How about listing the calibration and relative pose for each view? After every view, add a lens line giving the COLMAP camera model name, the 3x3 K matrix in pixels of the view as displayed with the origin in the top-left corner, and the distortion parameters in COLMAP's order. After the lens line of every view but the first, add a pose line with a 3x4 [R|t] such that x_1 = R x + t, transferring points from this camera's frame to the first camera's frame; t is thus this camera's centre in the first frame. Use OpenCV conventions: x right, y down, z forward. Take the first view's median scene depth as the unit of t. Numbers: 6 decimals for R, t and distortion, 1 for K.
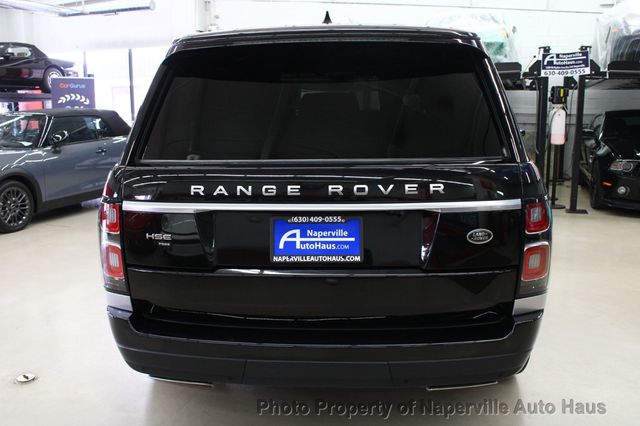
lens RADIAL K [[615.8, 0, 320.0], [0, 615.8, 213.0], [0, 0, 1]] dist [-0.061612, 0.009846]
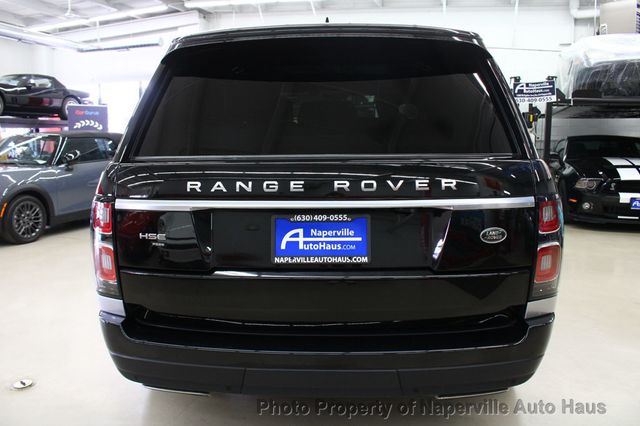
lens RADIAL K [[548.3, 0, 319.3], [0, 548.3, 203.7], [0, 0, 1]] dist [-0.118981, 0.077514]
pose [[0.999825, 0.000630, 0.018677, -0.023448], [0.000327, 0.998689, -0.051191, 0.031335], [-0.018685, 0.051188, 0.998514, 0.163893]]
